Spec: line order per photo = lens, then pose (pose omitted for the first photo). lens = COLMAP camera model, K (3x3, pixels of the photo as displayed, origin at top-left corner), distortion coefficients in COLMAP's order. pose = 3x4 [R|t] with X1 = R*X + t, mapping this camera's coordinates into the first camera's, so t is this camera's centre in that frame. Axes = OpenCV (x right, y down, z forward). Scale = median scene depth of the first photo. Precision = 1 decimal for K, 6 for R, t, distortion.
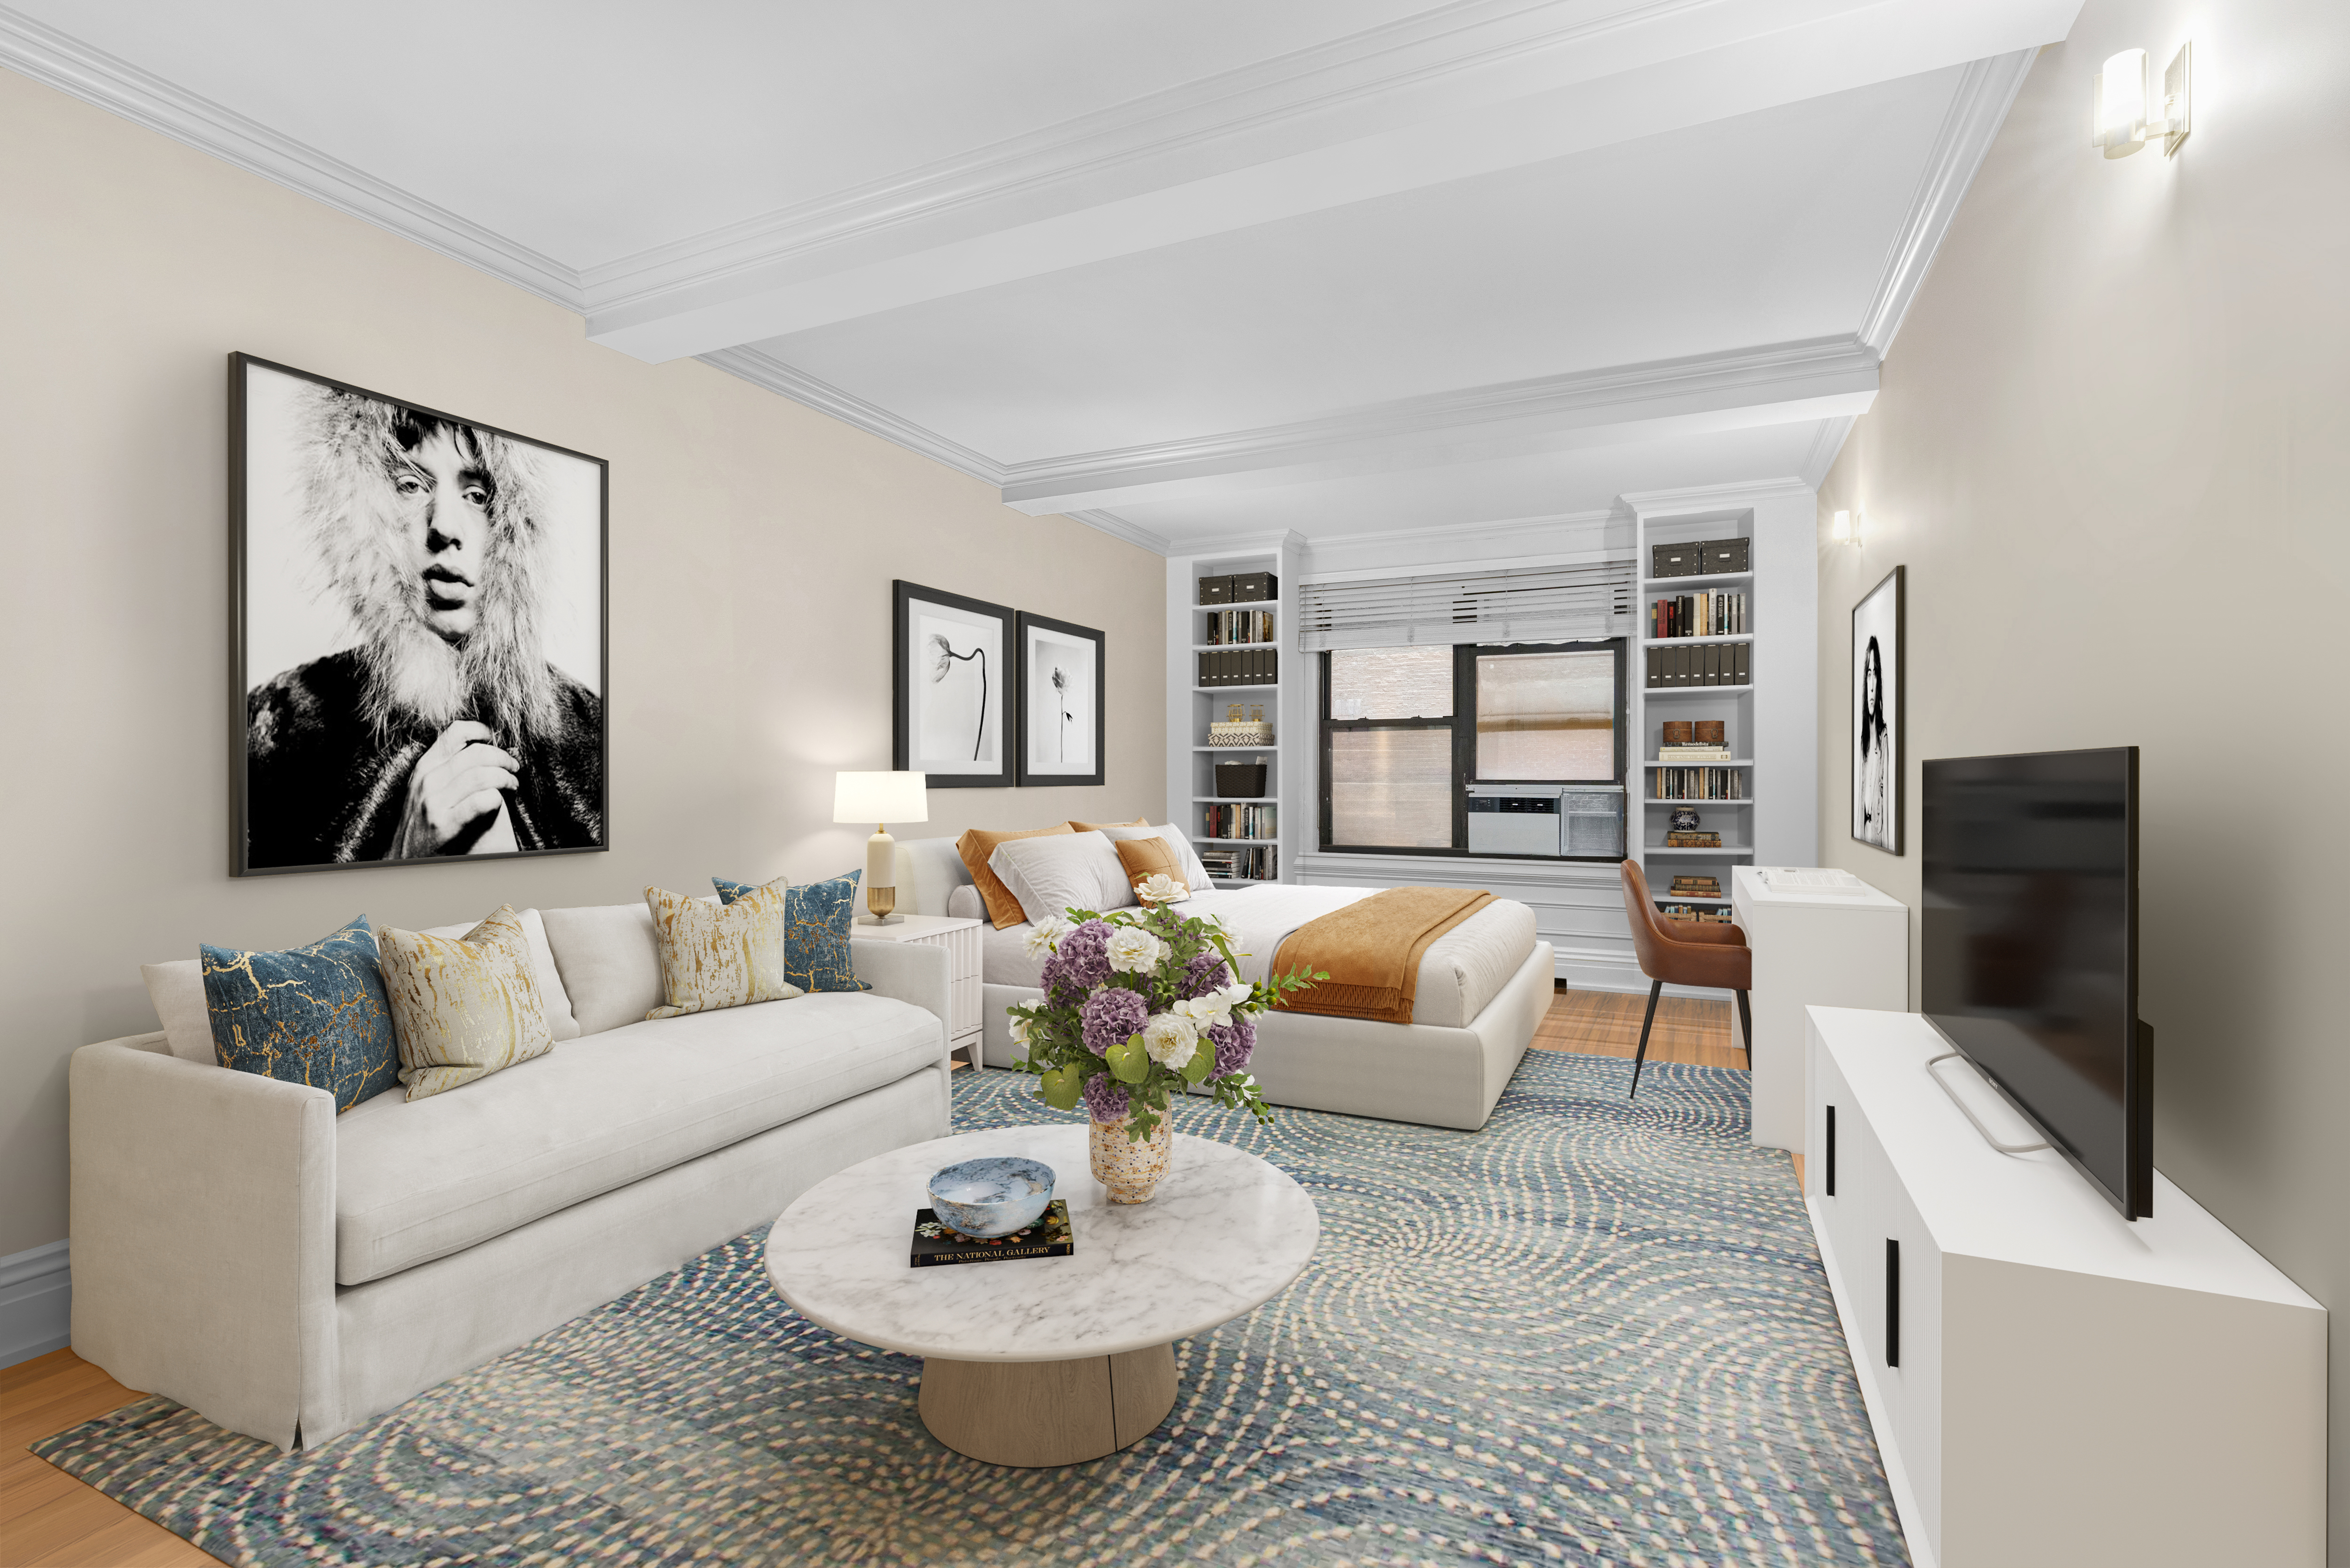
lens RADIAL K [[1075.7, 0, 1178.5], [0, 1075.7, 781.3], [0, 0, 1]] dist [-0.002437, -0.000221]
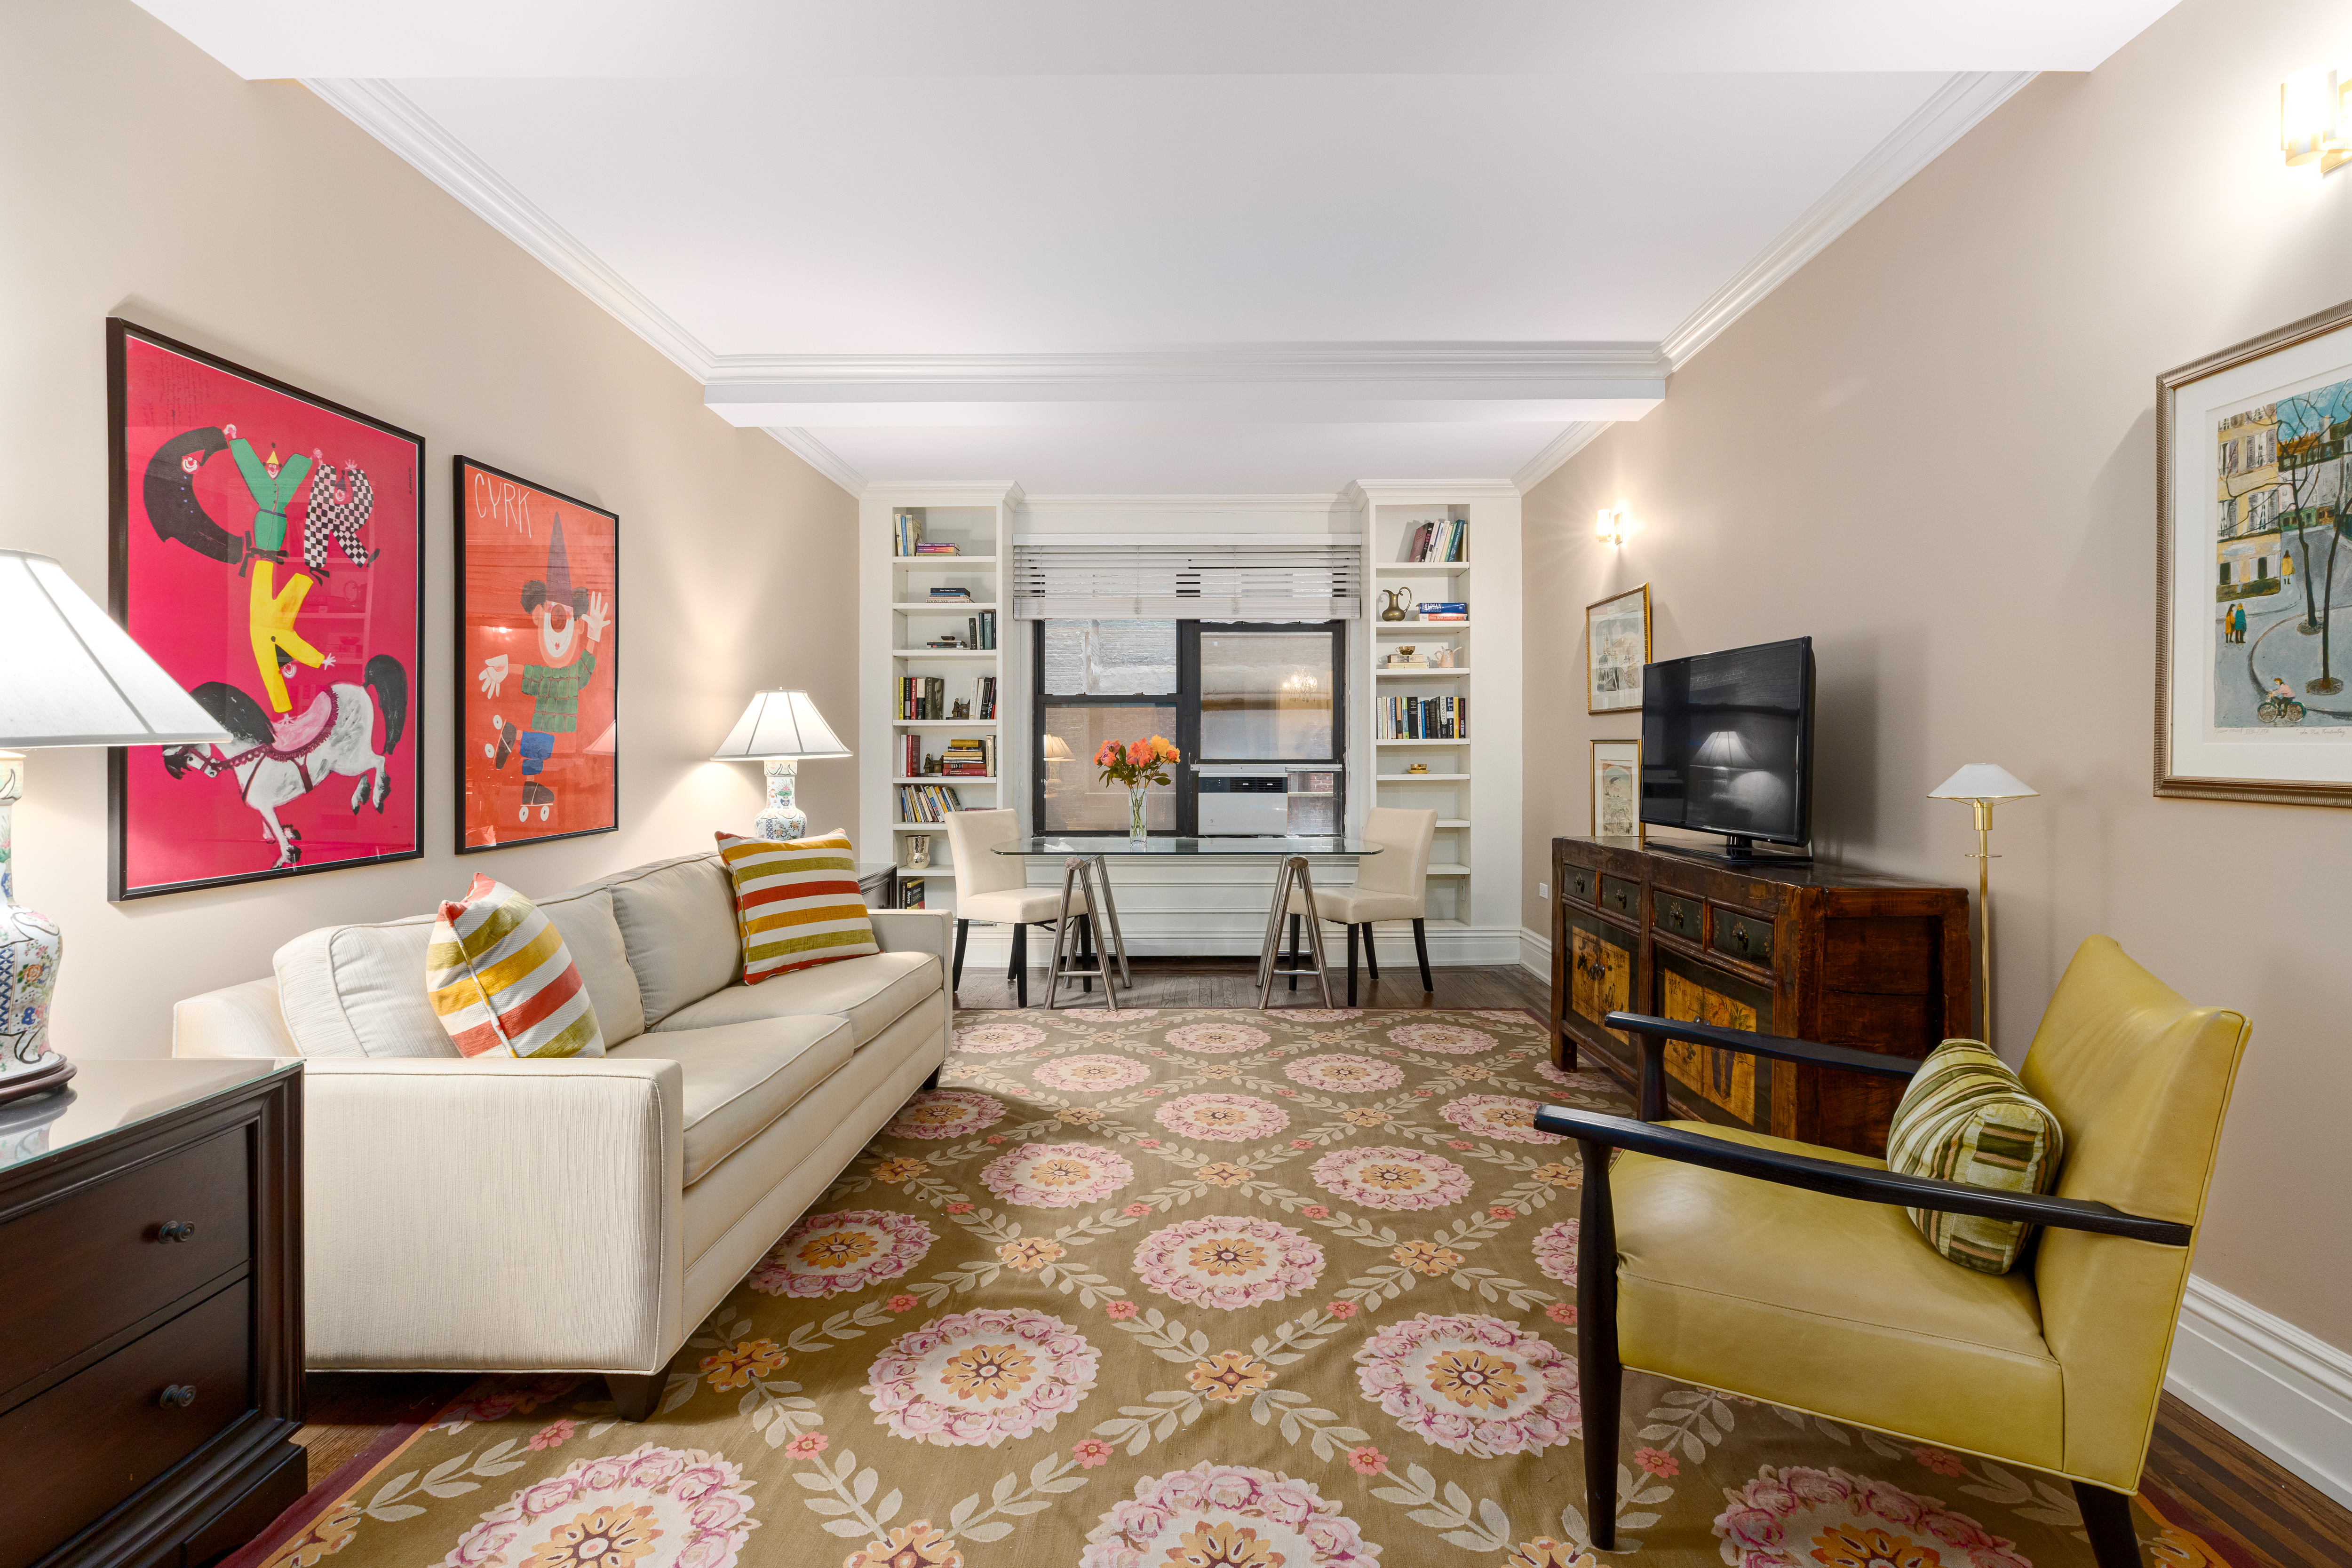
lens RADIAL K [[1076.5, 0, 1183.8], [0, 1076.5, 766.5], [0, 0, 1]] dist [-0.002437, -0.000221]
pose [[0.909280, -0.003207, 0.416173, -0.143147], [0.002583, 0.999995, 0.002061, 0.003115], [-0.416177, -0.000799, 0.909283, 0.120819]]
